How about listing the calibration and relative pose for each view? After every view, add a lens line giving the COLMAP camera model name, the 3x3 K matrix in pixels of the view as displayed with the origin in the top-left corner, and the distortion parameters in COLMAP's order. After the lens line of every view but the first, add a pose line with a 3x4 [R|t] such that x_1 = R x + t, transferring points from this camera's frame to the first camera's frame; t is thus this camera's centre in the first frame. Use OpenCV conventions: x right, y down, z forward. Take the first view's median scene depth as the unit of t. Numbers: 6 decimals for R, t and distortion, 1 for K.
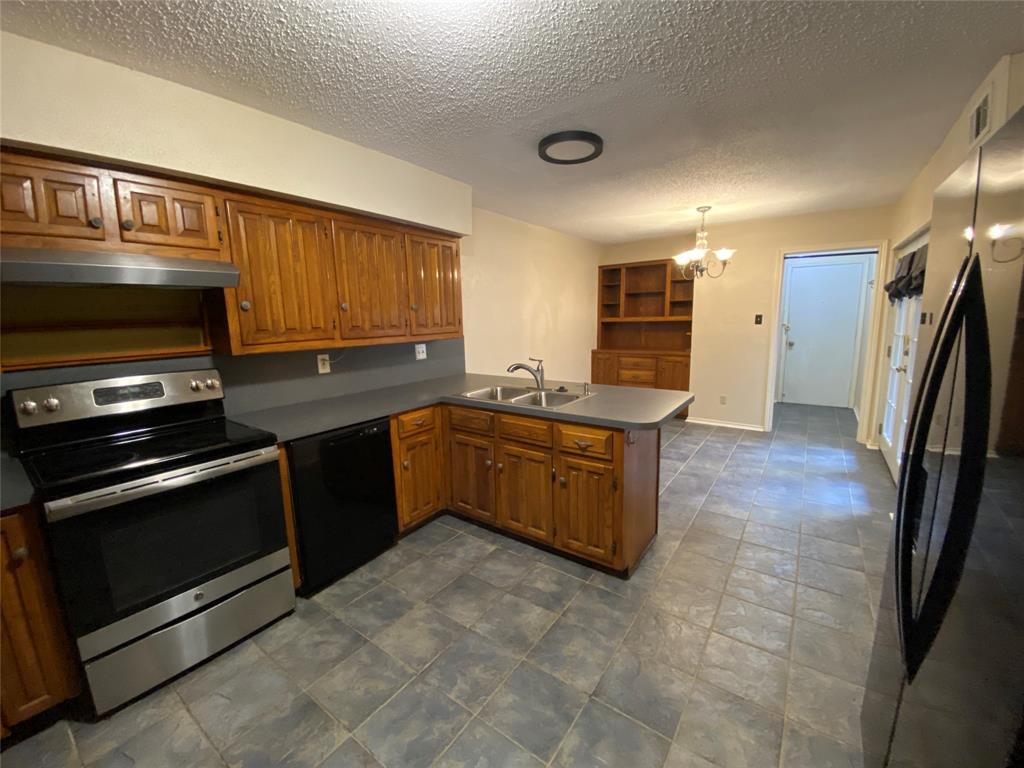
lens RADIAL K [[420.3, 0, 511.2], [0, 420.3, 380.7], [0, 0, 1]] dist [0.012763, -0.009061]
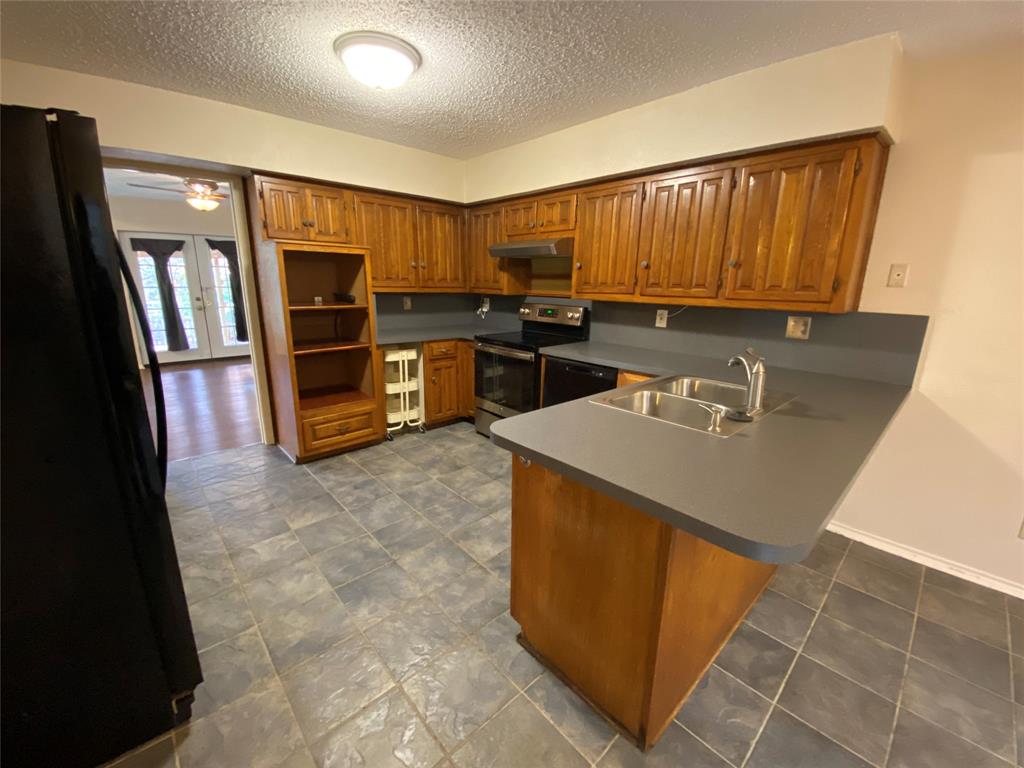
lens RADIAL K [[420.3, 0, 527.1], [0, 420.3, 389.4], [0, 0, 1]] dist [0.012763, -0.009061]
pose [[-0.193028, 0.260034, -0.946109, 0.993310], [-0.170410, 0.940705, 0.293316, -0.180457], [0.966282, 0.217845, -0.137270, 1.189100]]
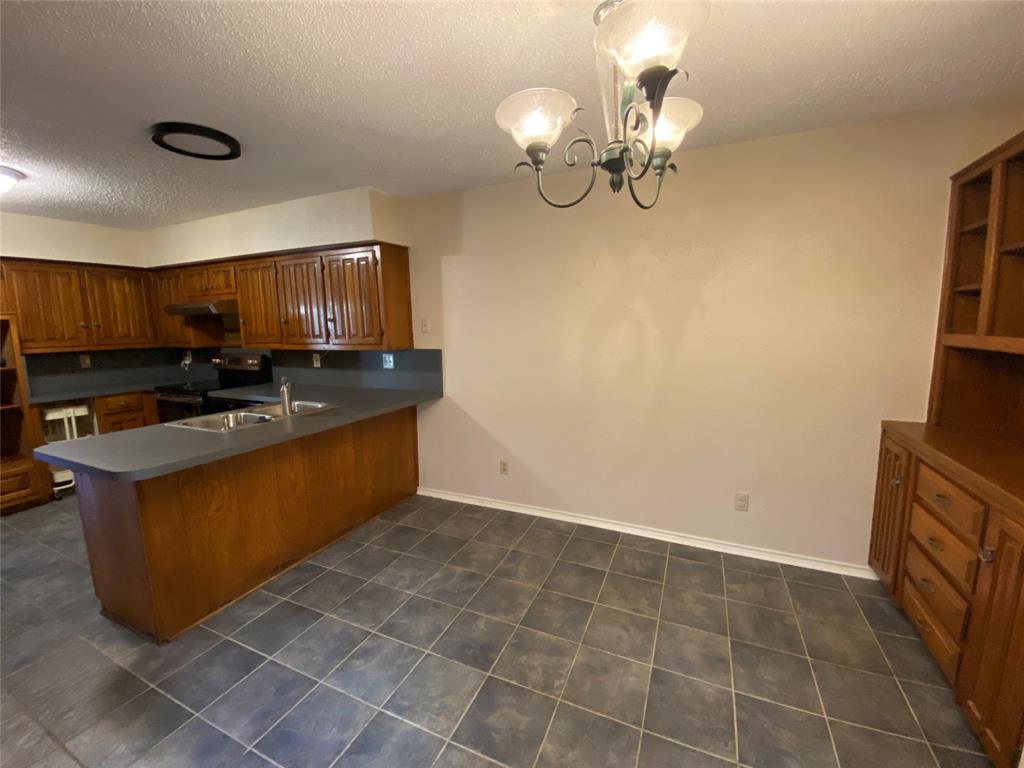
lens RADIAL K [[420.3, 0, 520.1], [0, 420.3, 384.4], [0, 0, 1]] dist [0.012763, -0.009061]
pose [[0.187179, 0.156892, -0.969716, 1.495824], [-0.139536, 0.981400, 0.131848, -0.338915], [0.972365, 0.110631, 0.205590, 1.932349]]
